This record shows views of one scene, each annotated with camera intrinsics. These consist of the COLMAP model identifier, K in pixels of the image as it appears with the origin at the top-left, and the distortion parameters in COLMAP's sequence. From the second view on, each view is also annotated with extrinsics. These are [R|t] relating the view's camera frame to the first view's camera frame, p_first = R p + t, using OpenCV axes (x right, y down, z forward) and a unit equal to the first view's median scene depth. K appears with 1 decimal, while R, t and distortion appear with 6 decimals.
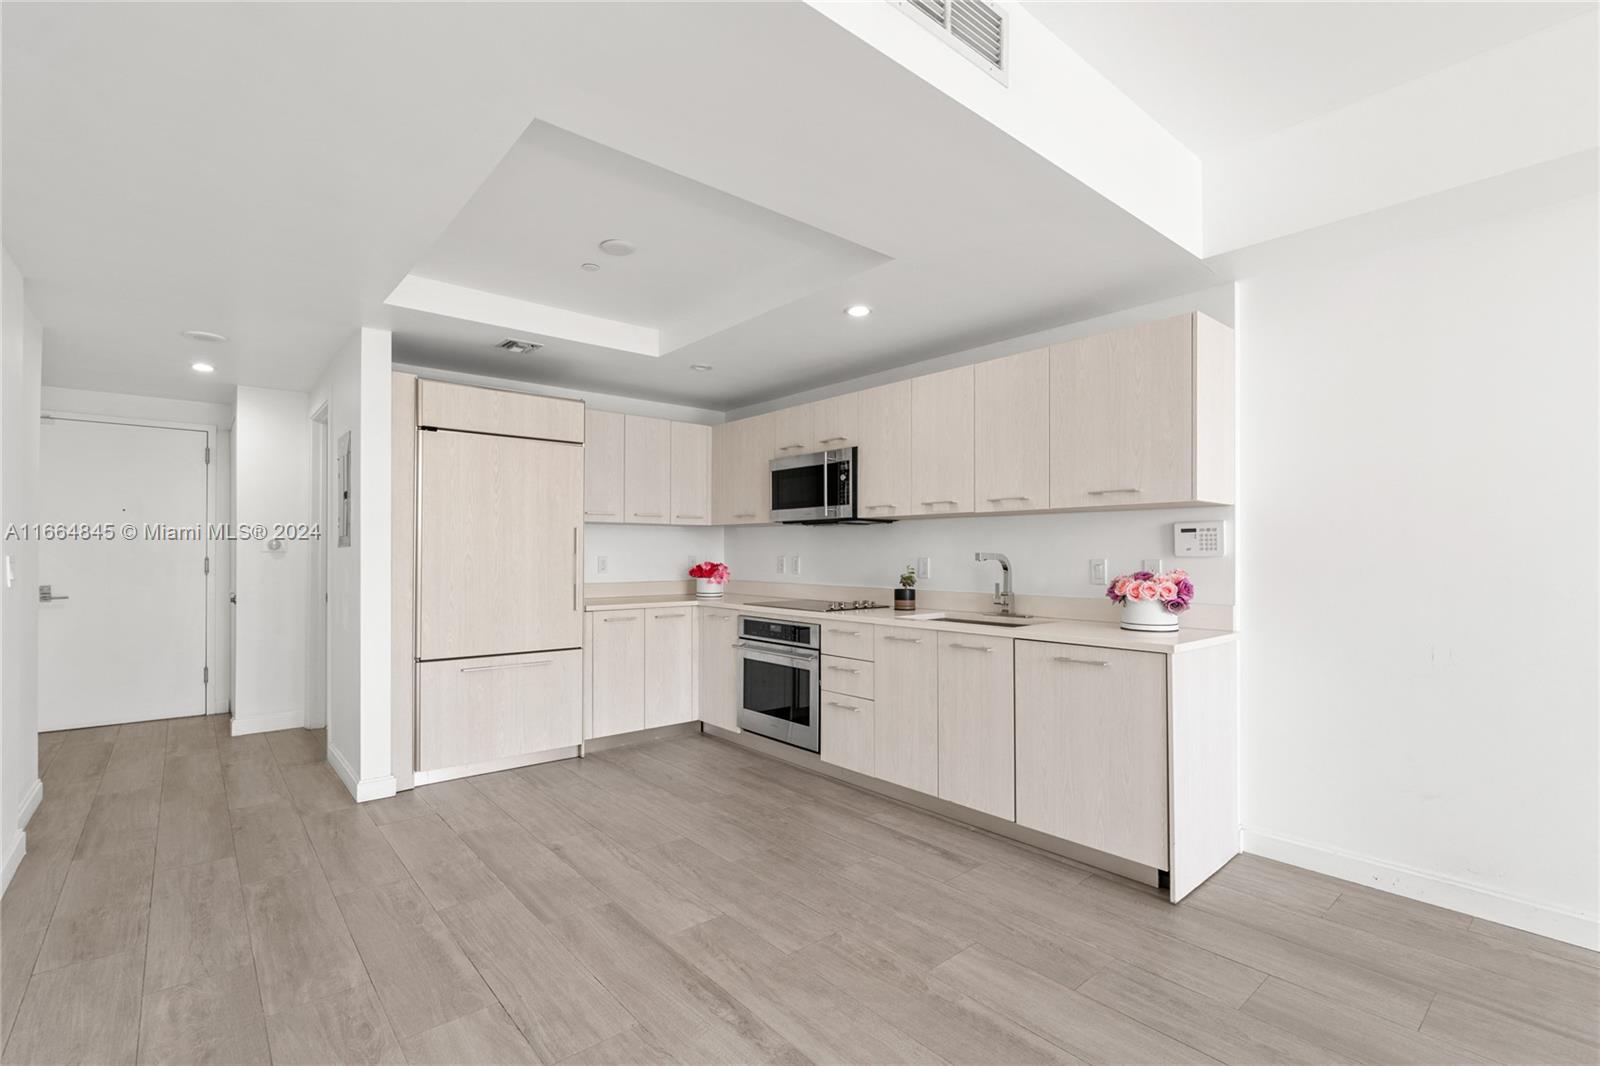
lens RADIAL K [[733.9, 0, 788.9], [0, 733.9, 556.1], [0, 0, 1]] dist [-0.009326, 0.006599]
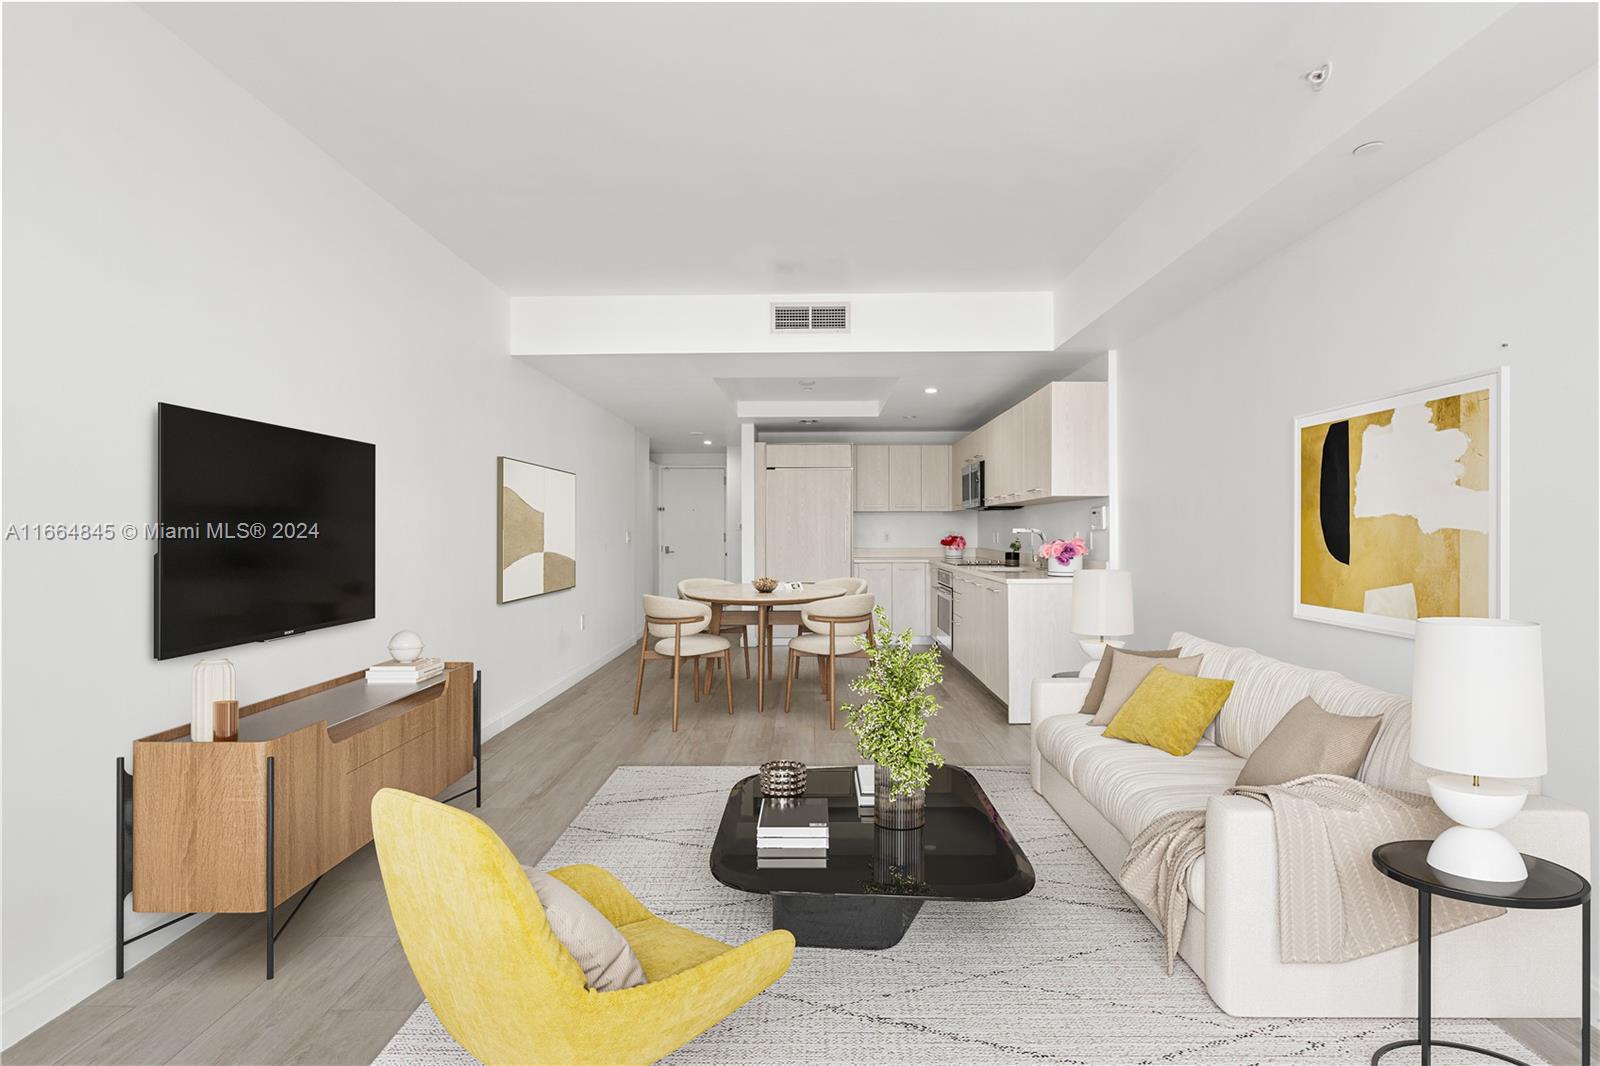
lens RADIAL K [[733.9, 0, 792.5], [0, 733.9, 529.1], [0, 0, 1]] dist [-0.009326, 0.006599]
pose [[0.748821, -0.006763, -0.662738, 0.858299], [0.003792, 0.999975, -0.005920, 0.004310], [0.662761, 0.001920, 0.748828, -0.466765]]
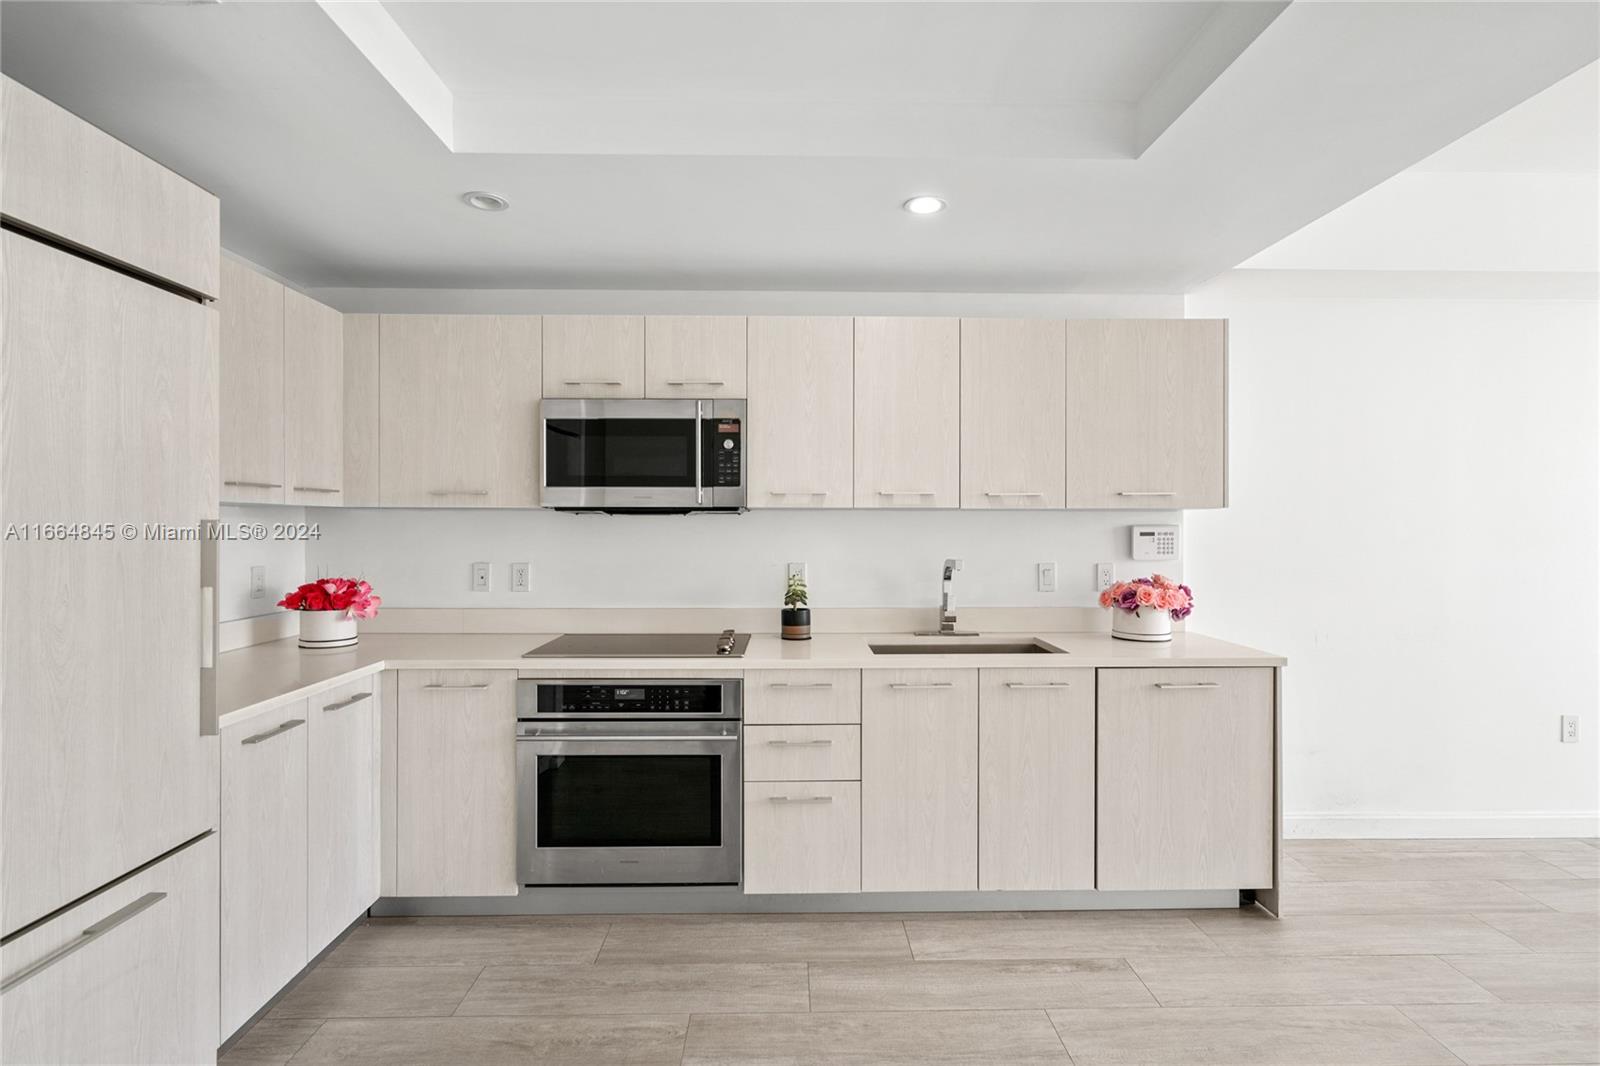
lens RADIAL K [[794.9, 0, 797.0], [0, 794.9, 533.4], [0, 0, 1]] dist [0.001736, 0.001337]
pose [[0.619742, -0.009661, 0.784746, -0.458344], [0.003159, 0.999947, 0.009815, -0.036966], [-0.784799, -0.003603, 0.619739, 0.541292]]
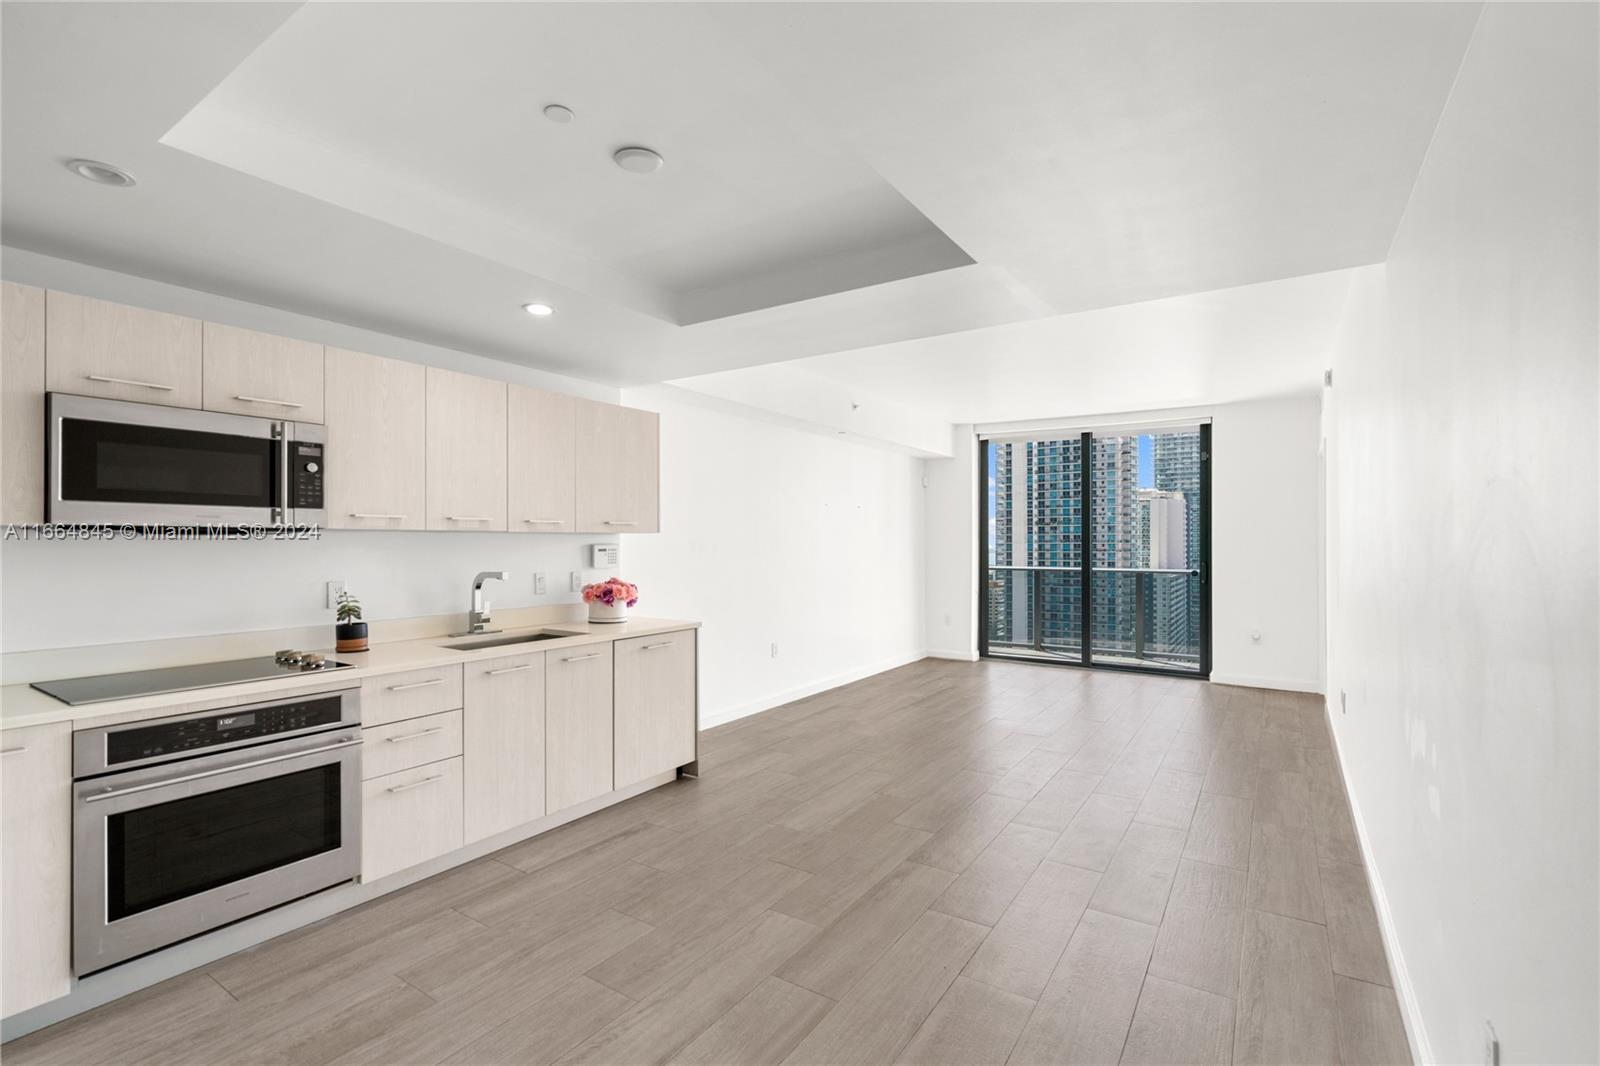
lens RADIAL K [[733.9, 0, 813.9], [0, 733.9, 541.2], [0, 0, 1]] dist [-0.009326, 0.006599]
pose [[-0.305103, -0.000866, 0.952319, -0.730543], [0.004258, 0.999988, 0.002274, -0.041483], [-0.952310, 0.004749, -0.305095, 0.802369]]
